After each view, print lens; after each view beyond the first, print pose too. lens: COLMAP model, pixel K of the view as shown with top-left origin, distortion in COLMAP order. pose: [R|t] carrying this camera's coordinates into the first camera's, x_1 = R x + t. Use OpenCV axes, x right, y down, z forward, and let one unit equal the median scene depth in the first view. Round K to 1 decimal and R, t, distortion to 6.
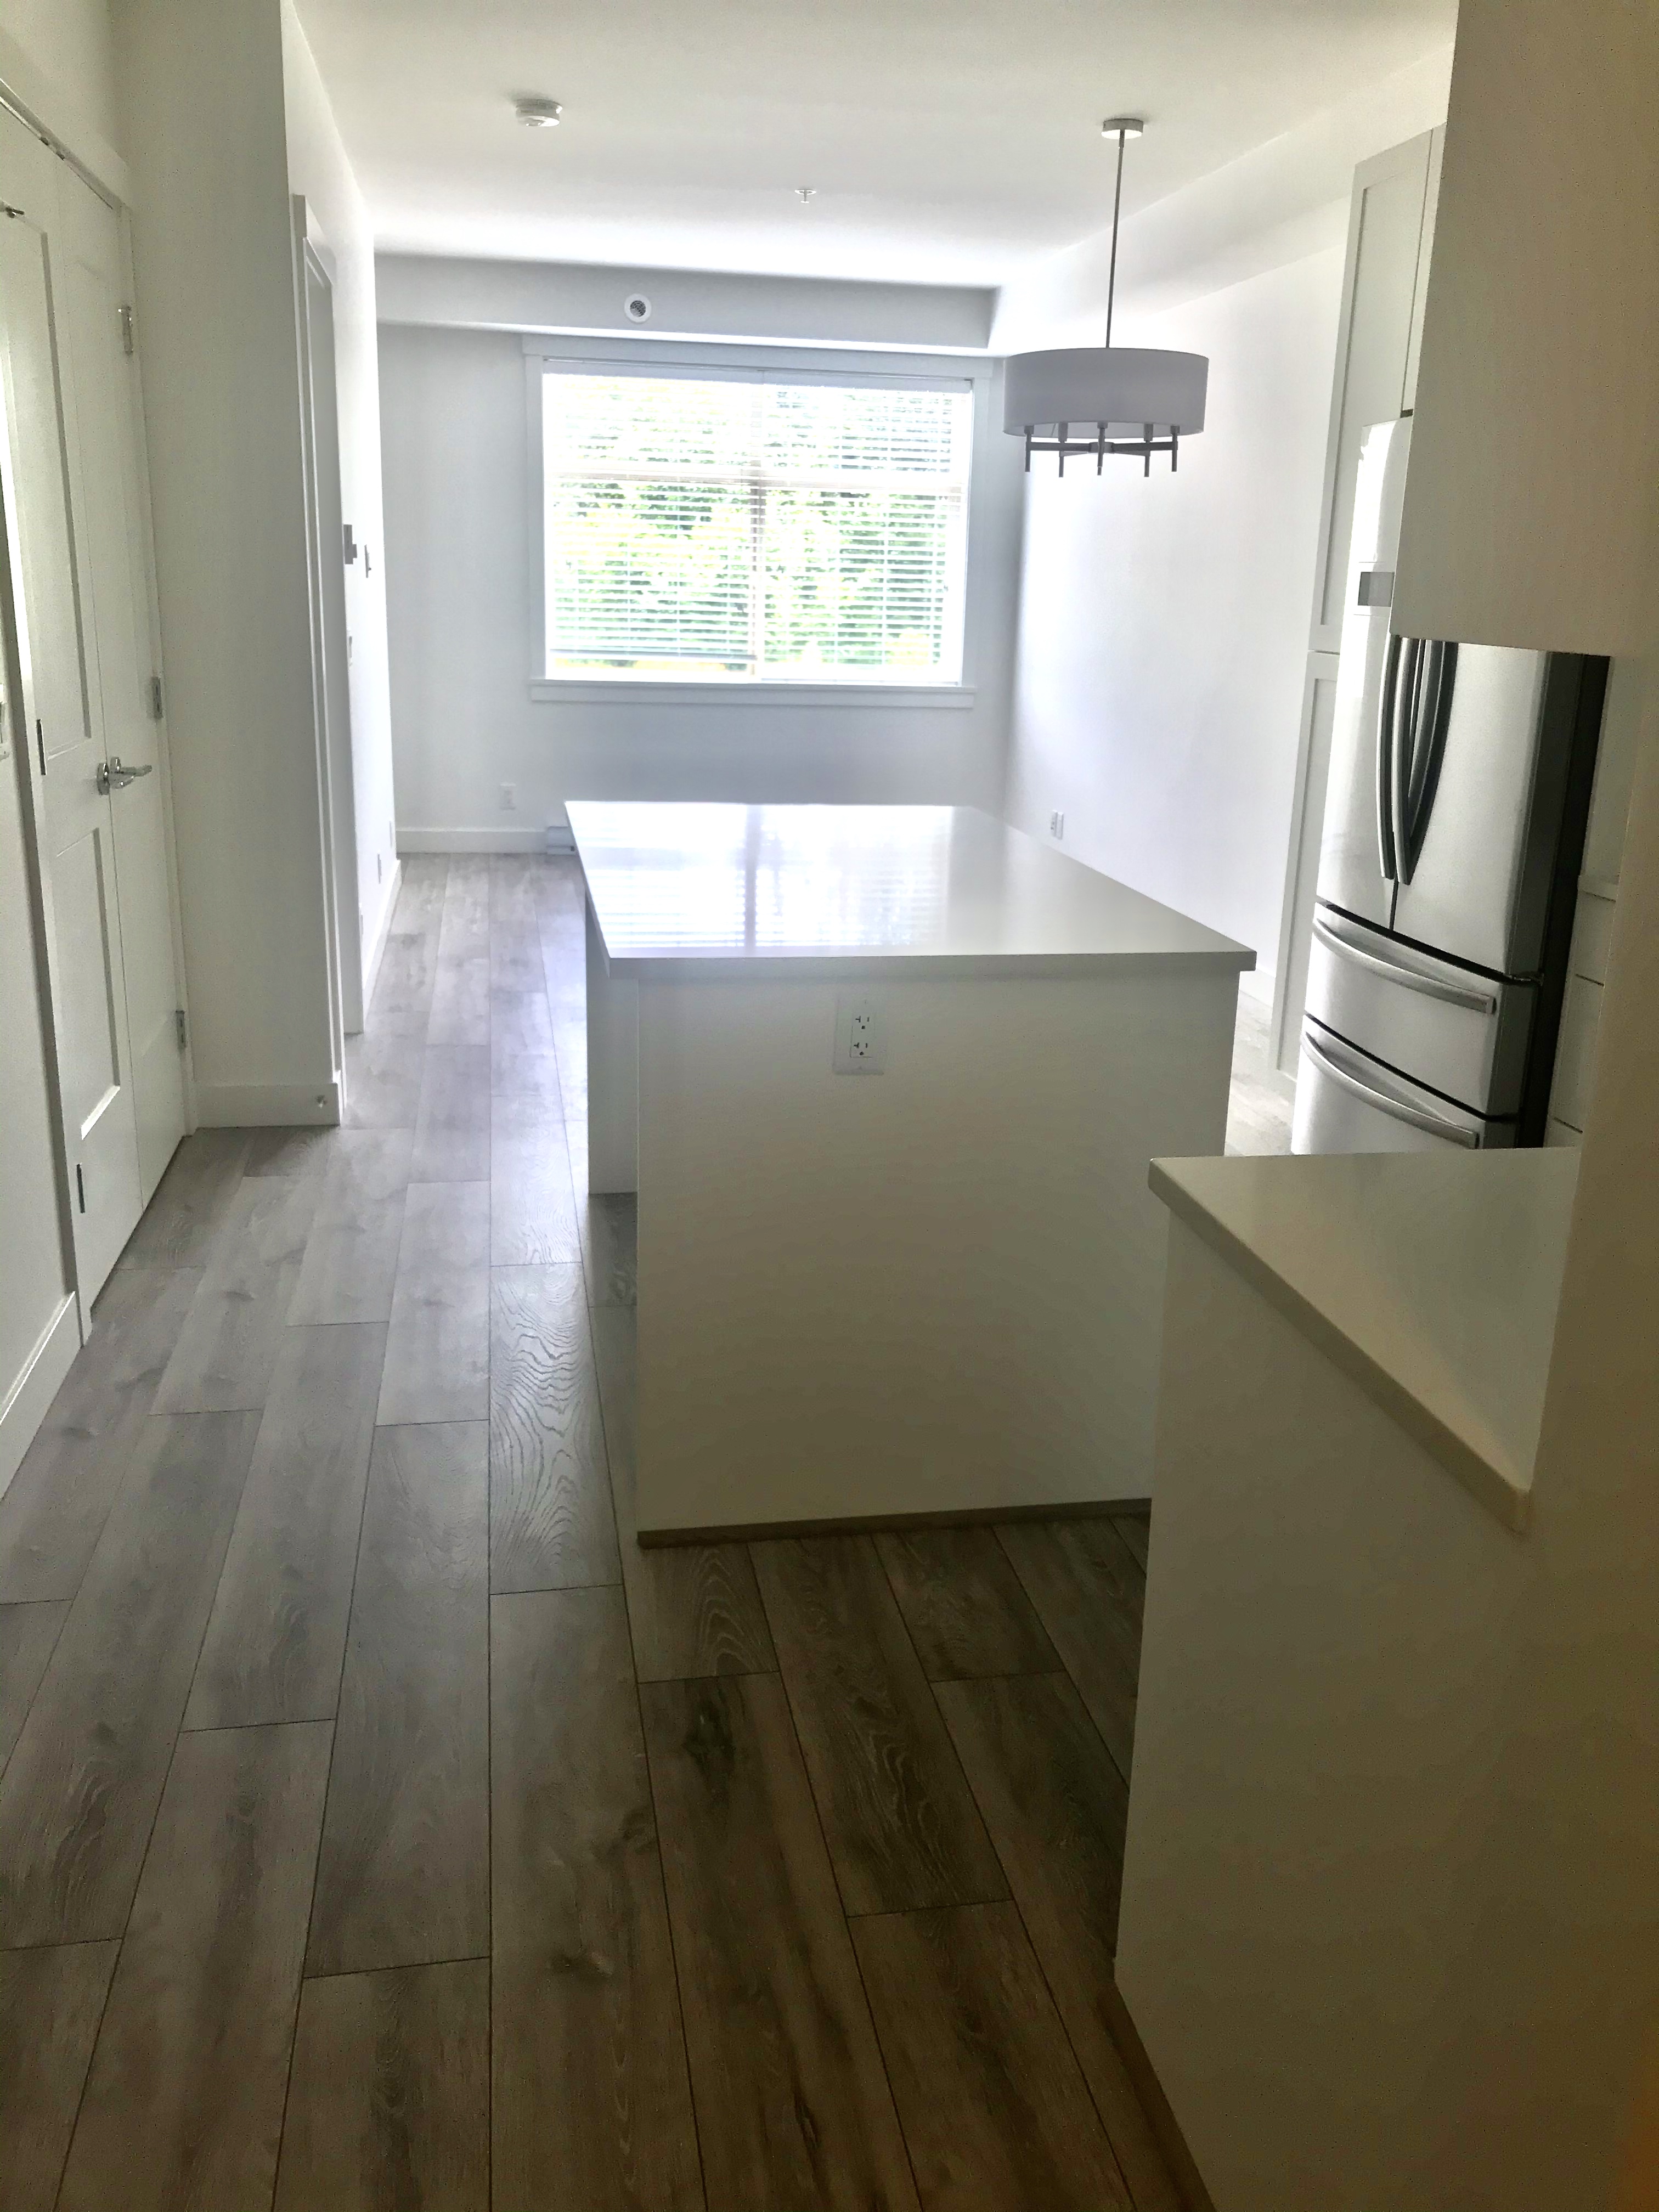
lens RADIAL K [[1847.9, 0, 829.5], [0, 1847.9, 1106.0], [0, 0, 1]] dist [0.010542, -0.012035]
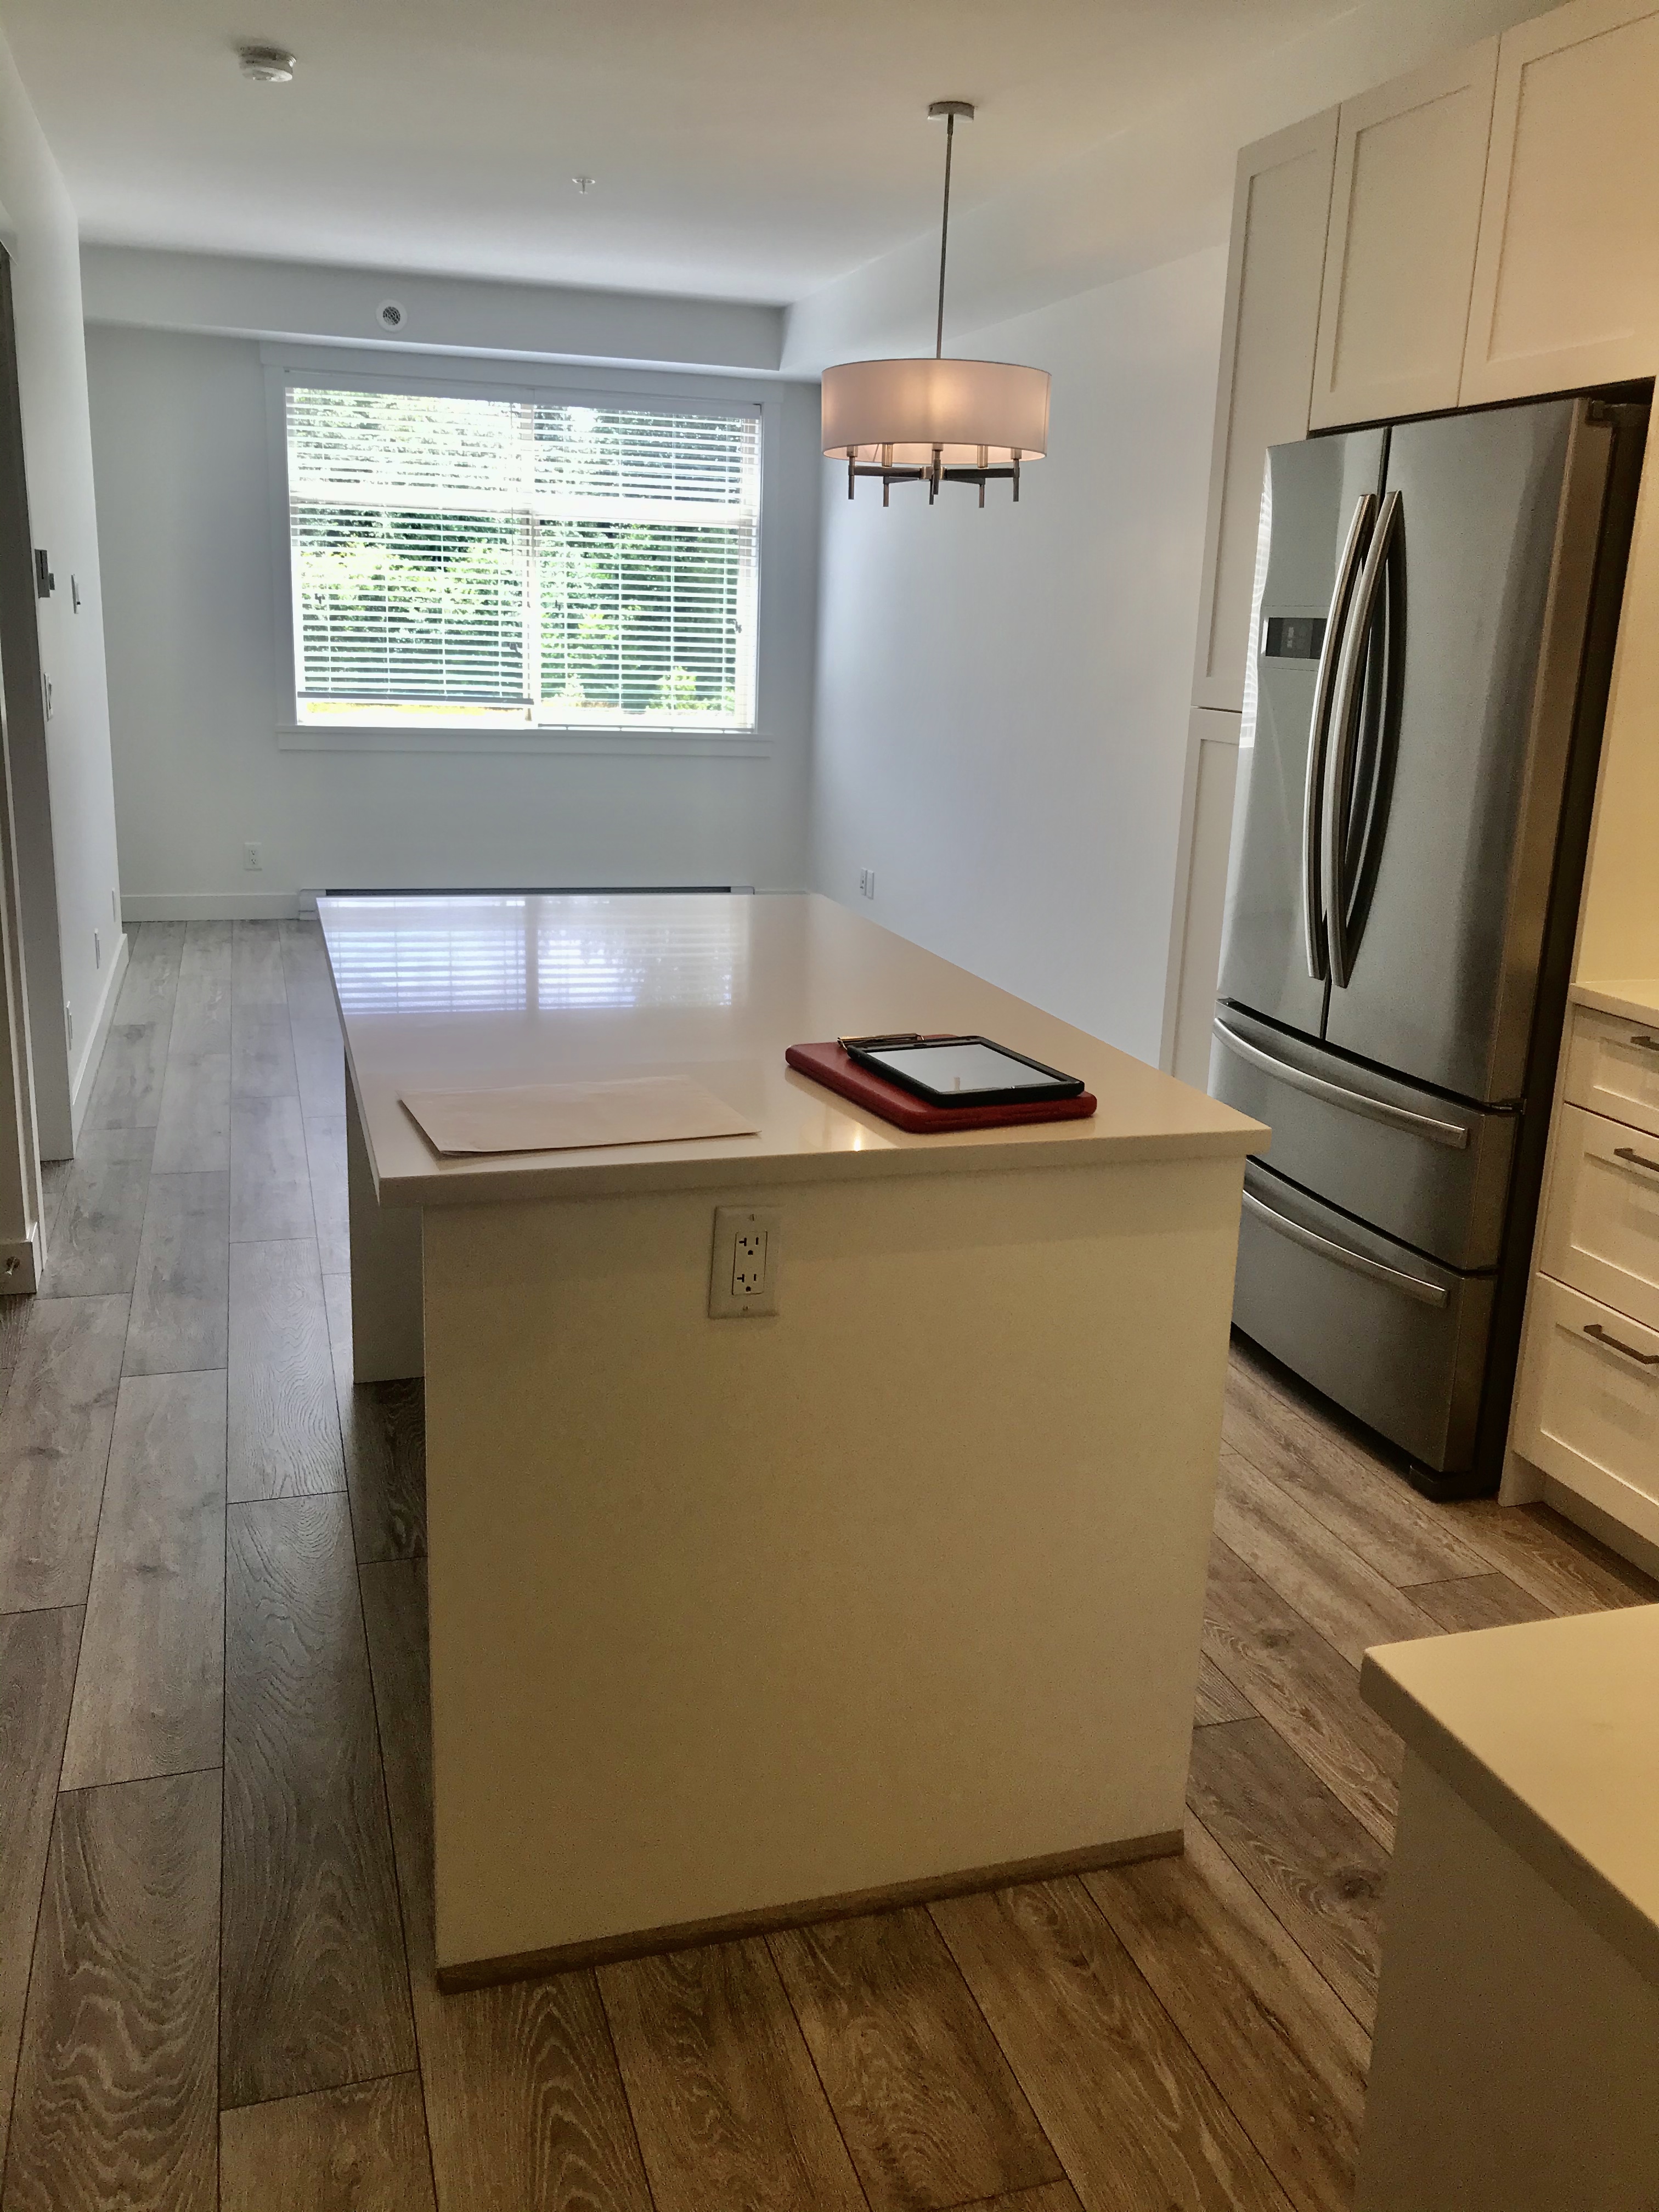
lens RADIAL K [[1867.3, 0, 829.5], [0, 1867.3, 1106.0], [0, 0, 1]] dist [-0.049107, 0.102276]
pose [[0.992312, -0.023389, 0.121533, -0.019112], [0.025799, 0.999500, -0.018296, -0.045665], [-0.121044, 0.021291, 0.992419, 0.153711]]
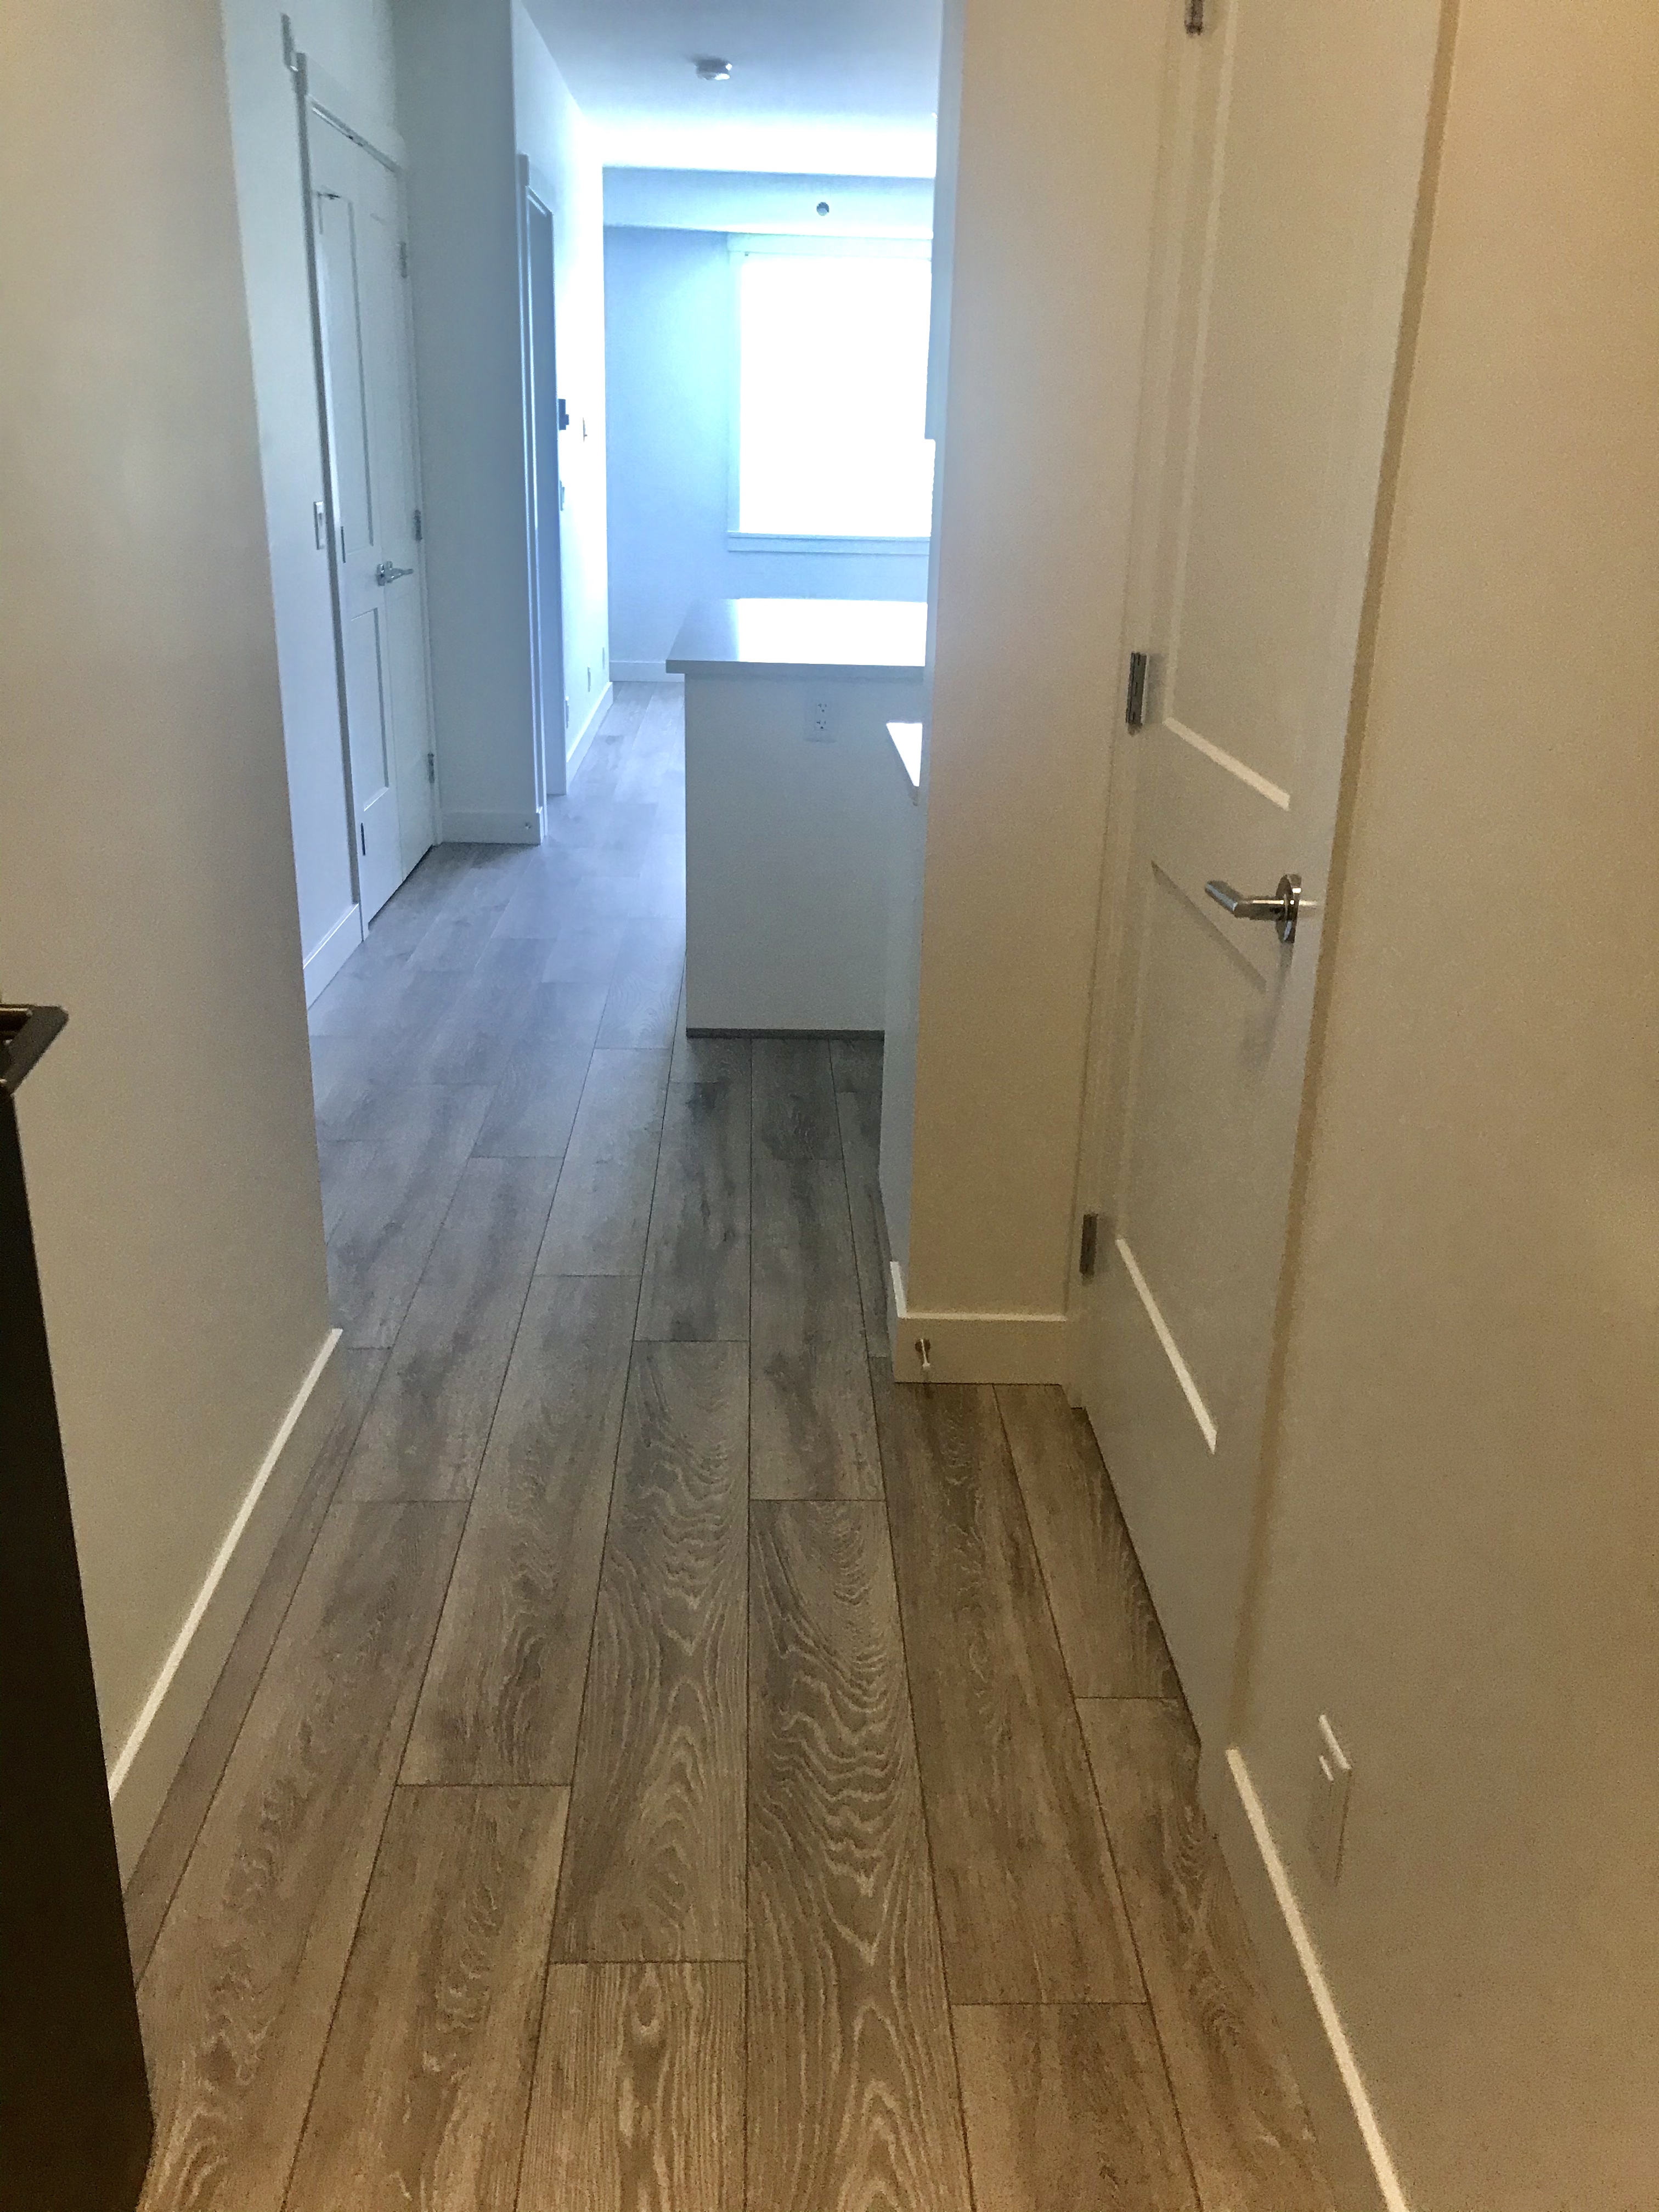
lens RADIAL K [[1822.1, 0, 829.5], [0, 1822.1, 1106.0], [0, 0, 1]] dist [0.096423, -0.135490]
pose [[0.990811, 0.045530, -0.127361, 0.131210], [-0.037571, 0.997229, 0.064208, 0.106704], [0.129932, -0.058833, 0.989776, -0.337131]]
